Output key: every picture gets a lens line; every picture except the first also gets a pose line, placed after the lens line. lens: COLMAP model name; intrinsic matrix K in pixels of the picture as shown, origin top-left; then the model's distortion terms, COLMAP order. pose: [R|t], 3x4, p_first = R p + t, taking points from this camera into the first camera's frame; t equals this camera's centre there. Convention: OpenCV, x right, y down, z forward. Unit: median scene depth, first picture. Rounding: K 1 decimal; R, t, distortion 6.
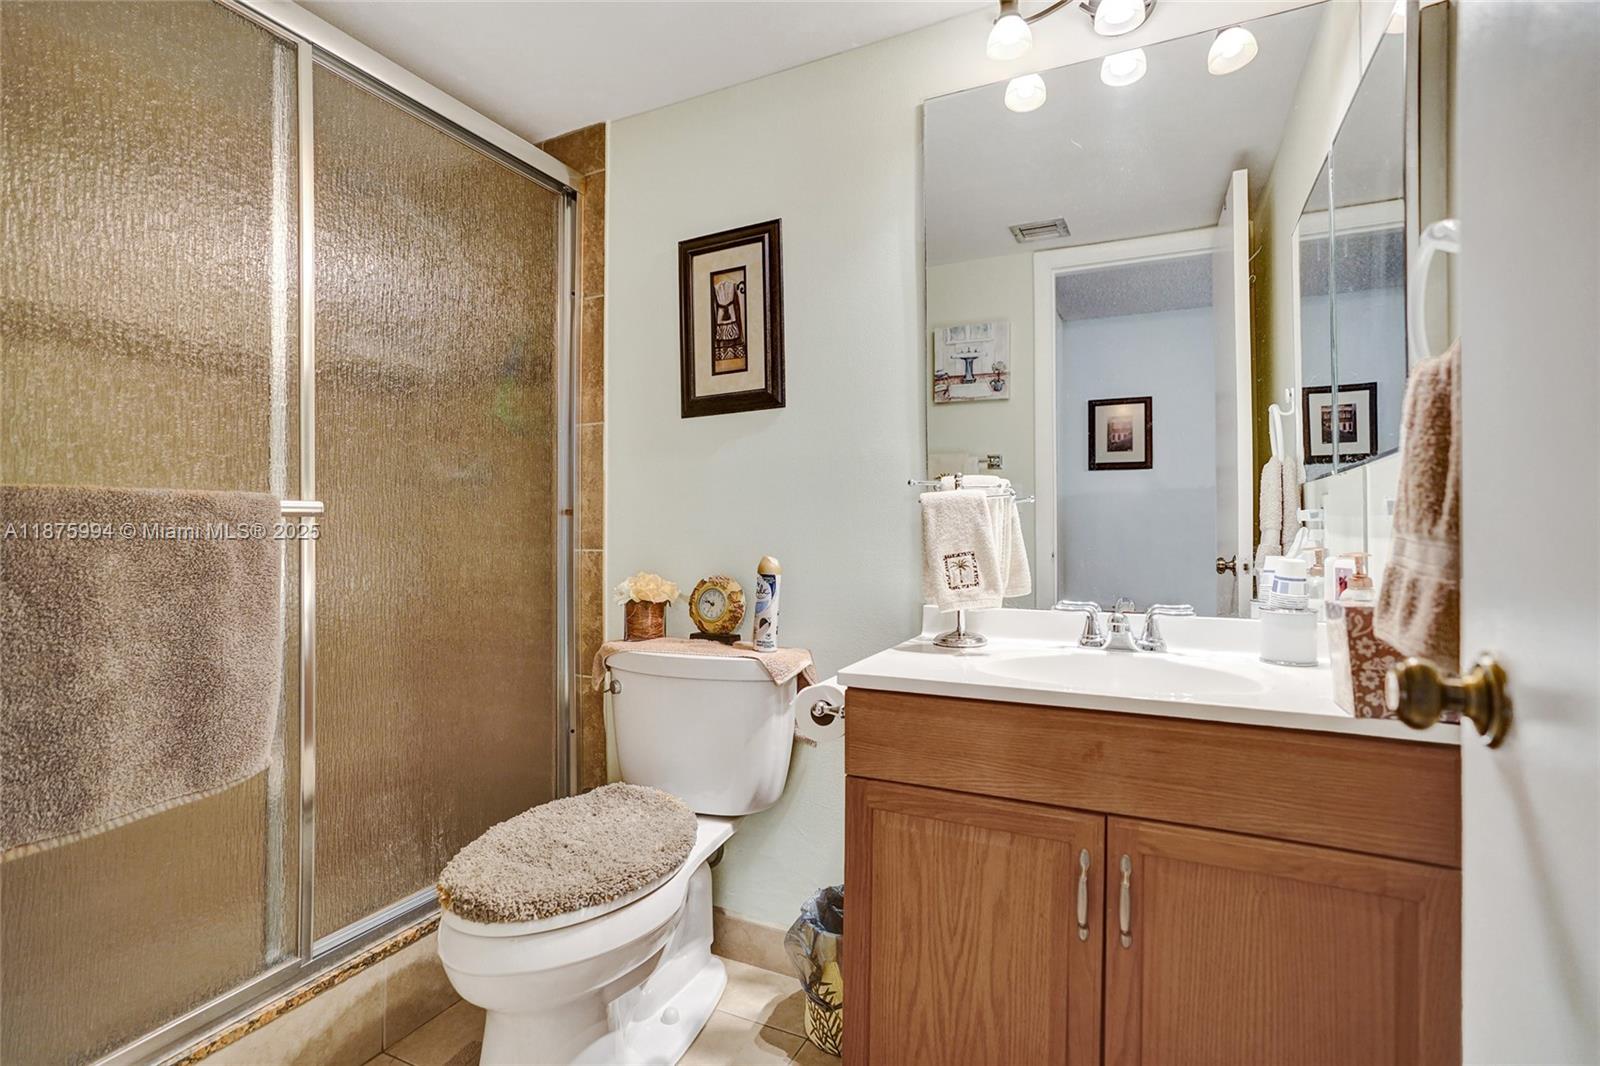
lens RADIAL K [[745.3, 0, 804.0], [0, 745.3, 538.7], [0, 0, 1]] dist [-0.063435, 0.020590]
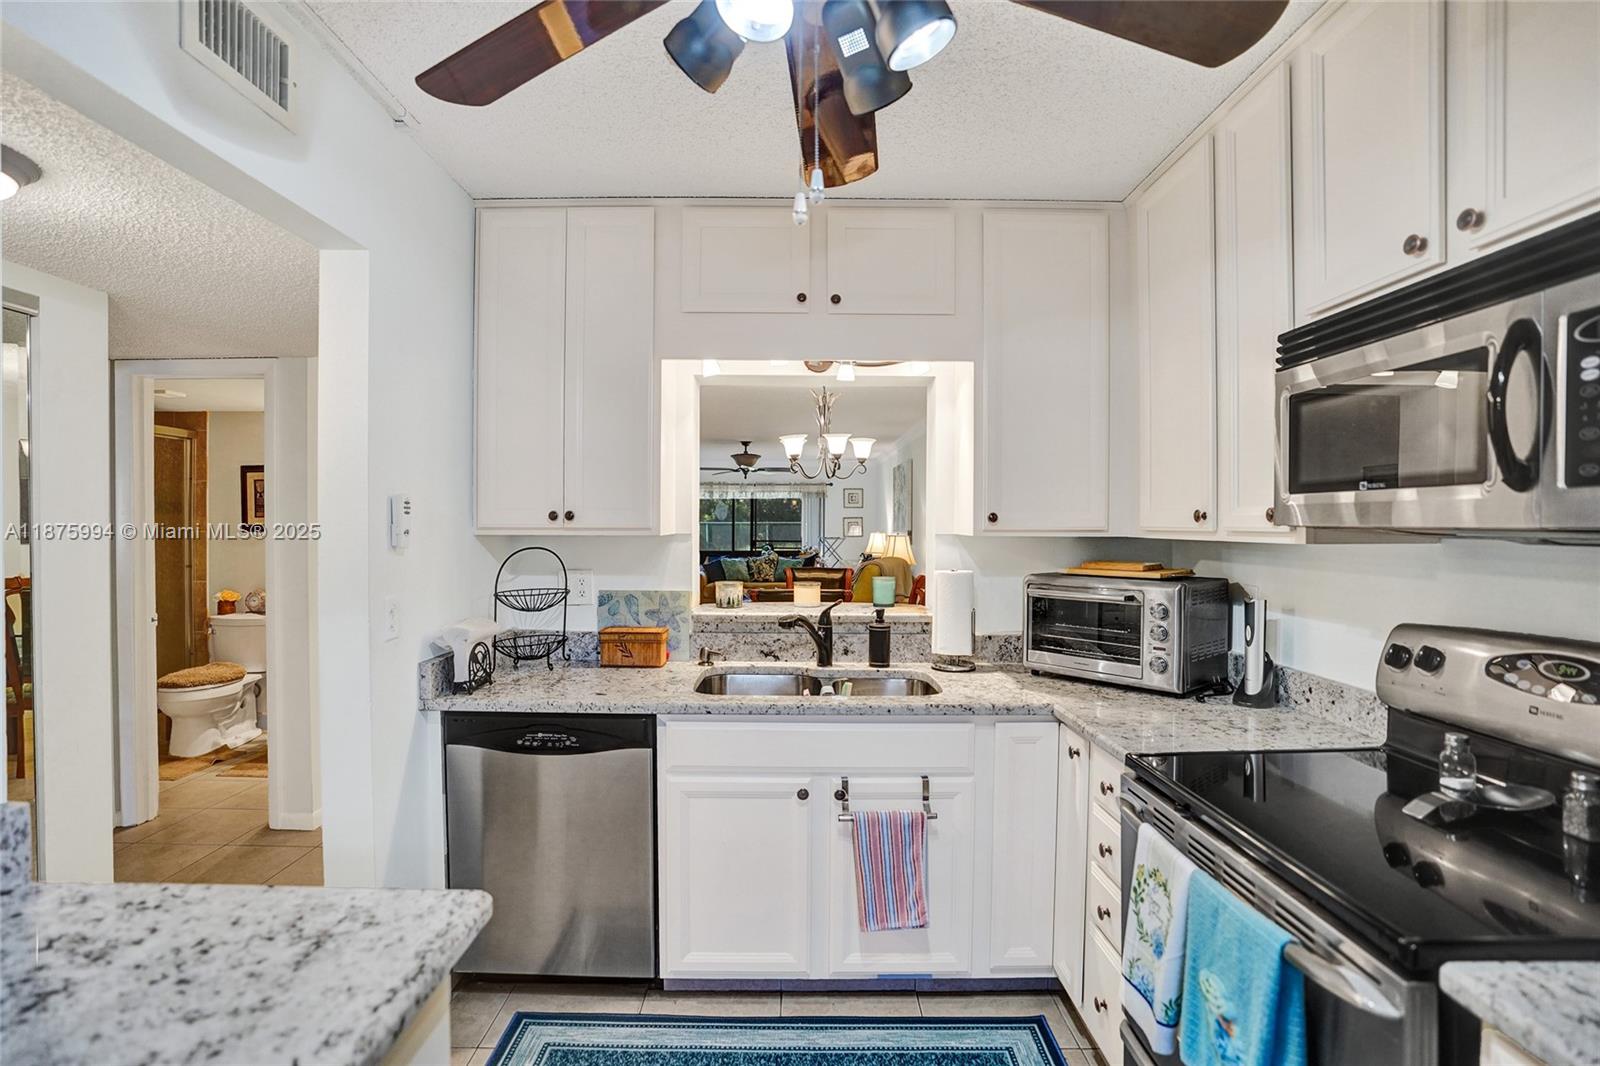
lens RADIAL K [[745.3, 0, 814.1], [0, 745.3, 530.0], [0, 0, 1]] dist [-0.063435, 0.020590]
pose [[0.889522, -0.001337, 0.456891, 0.472500], [-0.002886, 0.999959, 0.008544, -0.193147], [-0.456884, -0.008919, 0.889482, -2.224897]]
